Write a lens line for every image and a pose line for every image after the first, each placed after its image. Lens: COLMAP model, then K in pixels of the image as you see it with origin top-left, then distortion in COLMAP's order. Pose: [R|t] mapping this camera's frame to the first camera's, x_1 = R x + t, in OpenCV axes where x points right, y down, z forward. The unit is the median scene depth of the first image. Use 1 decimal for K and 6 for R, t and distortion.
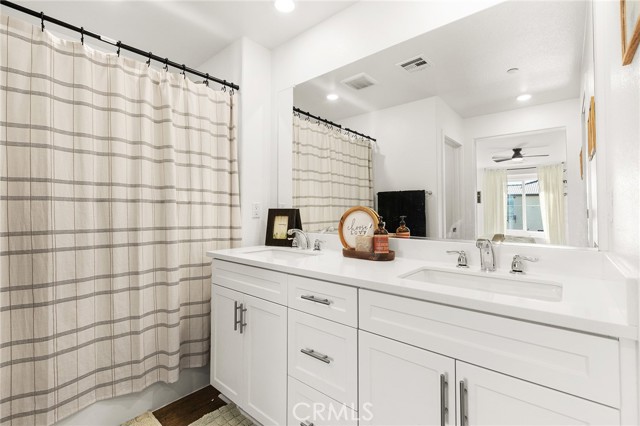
lens RADIAL K [[286.0, 0, 323.4], [0, 286.0, 207.0], [0, 0, 1]] dist [0.001952, 0.000402]
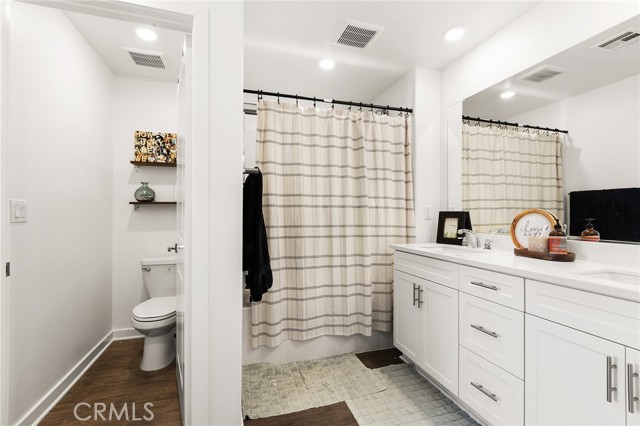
lens RADIAL K [[290.2, 0, 320.0], [0, 290.2, 213.0], [0, 0, 1]] dist [-0.002590, -0.000274]
pose [[0.848268, -0.000909, -0.529566, 0.024030], [0.007574, 0.999917, 0.010417, -0.004272], [0.529513, -0.012847, 0.848205, -0.302342]]
